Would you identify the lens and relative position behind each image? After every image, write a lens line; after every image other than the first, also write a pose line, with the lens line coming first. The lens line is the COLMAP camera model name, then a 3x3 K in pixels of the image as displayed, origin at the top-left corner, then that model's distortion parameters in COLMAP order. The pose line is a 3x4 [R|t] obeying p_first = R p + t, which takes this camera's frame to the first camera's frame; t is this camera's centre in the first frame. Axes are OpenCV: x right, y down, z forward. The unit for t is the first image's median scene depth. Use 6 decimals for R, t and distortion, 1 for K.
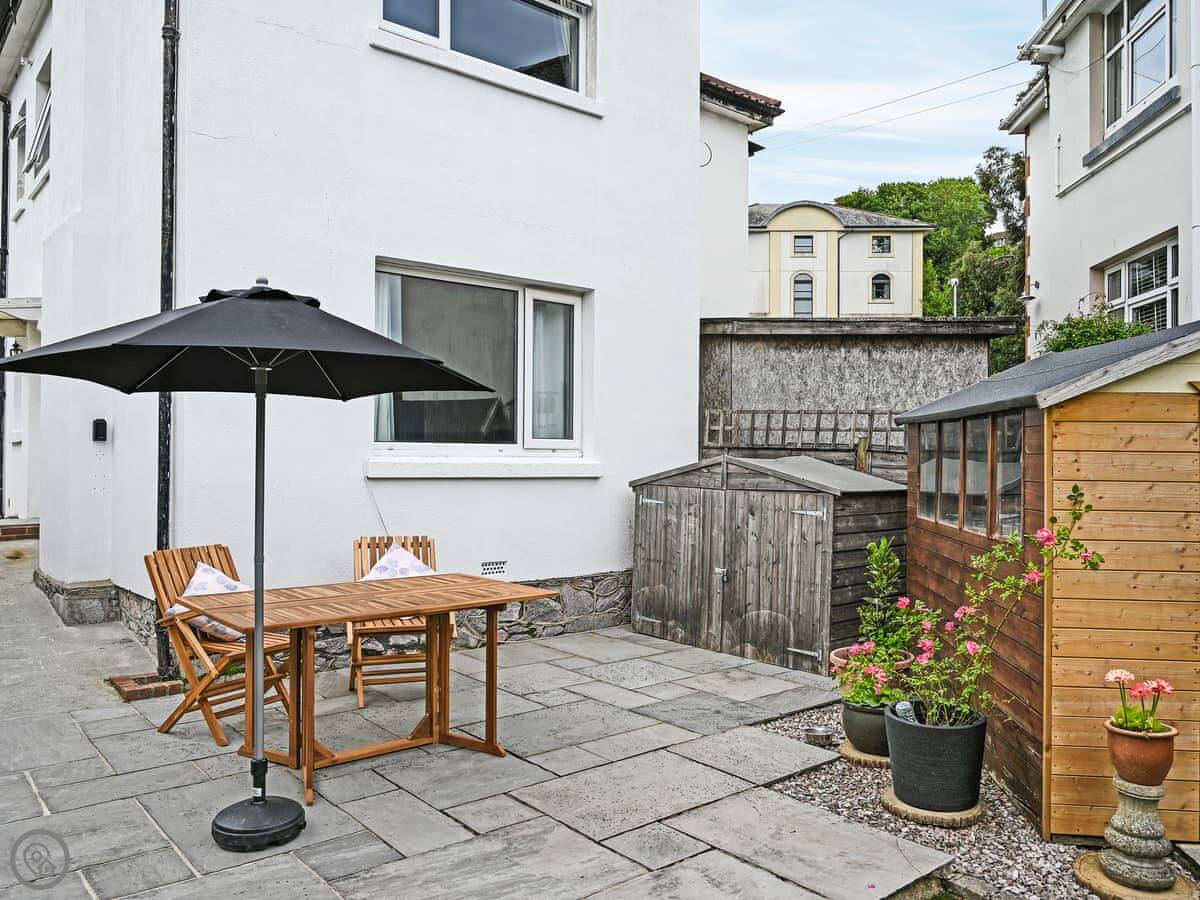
lens RADIAL K [[955.9, 0, 600.0], [0, 955.9, 450.0], [0, 0, 1]] dist [-0.001330, -0.000897]
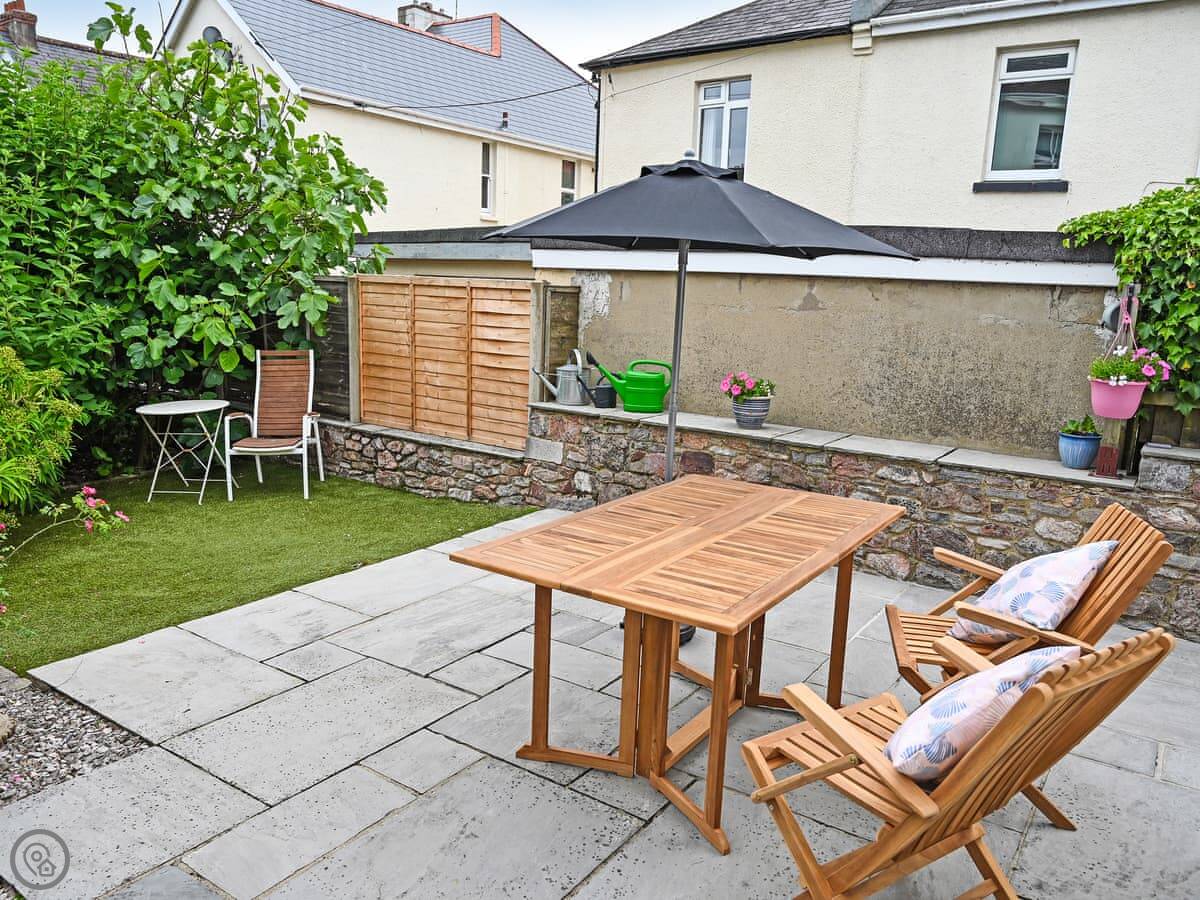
lens RADIAL K [[906.1, 0, 626.7], [0, 906.1, 452.5], [0, 0, 1]] dist [-0.003518, -0.000344]
pose [[-0.959477, 0.011268, -0.281561, 0.003530], [-0.042520, 0.981970, 0.184193, -0.033922], [0.278560, 0.188701, -0.941699, 1.994252]]
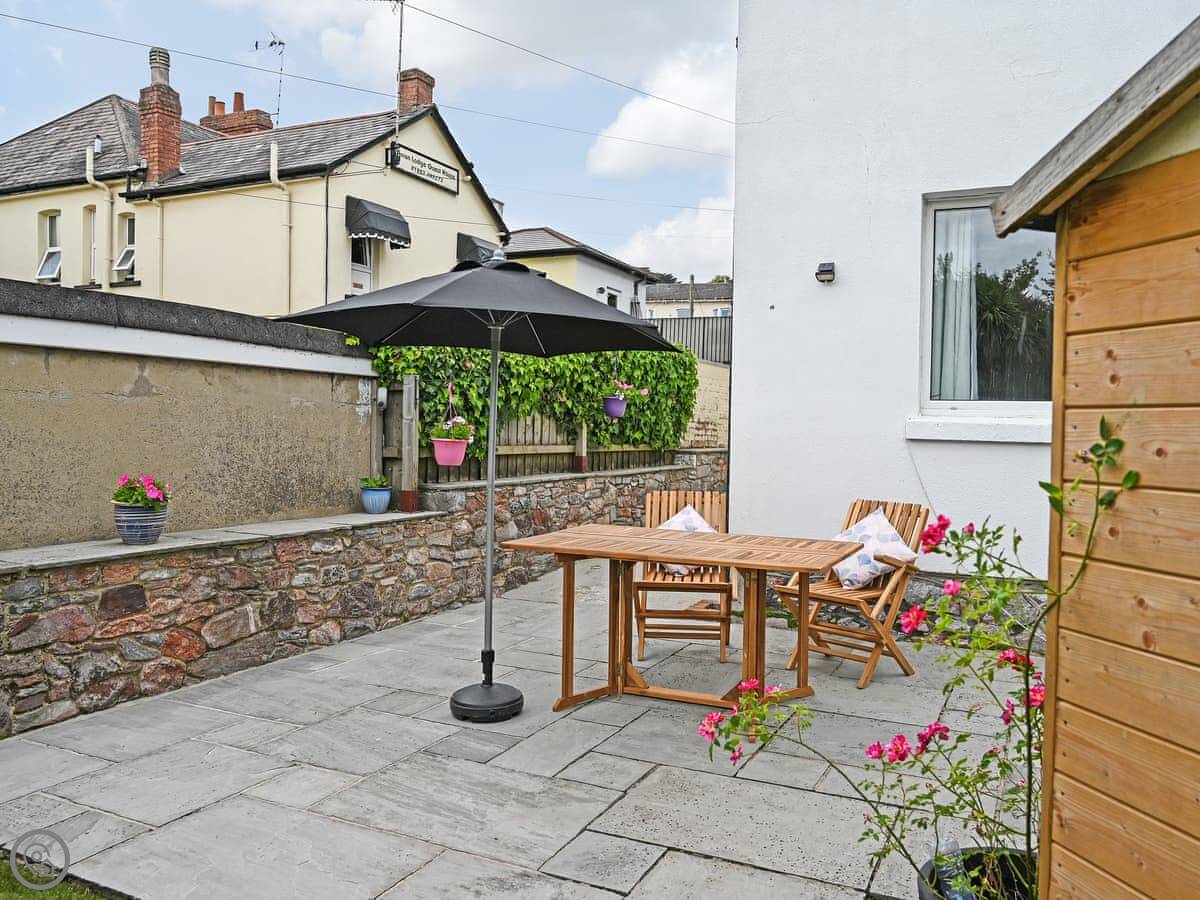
lens RADIAL K [[906.1, 0, 626.7], [0, 906.1, 452.5], [0, 0, 1]] dist [-0.003518, -0.000344]
pose [[0.412624, 0.024668, -0.910568, 0.745713], [-0.011885, 0.999694, 0.021697, 0.044369], [0.910824, 0.001870, 0.412791, 0.674801]]
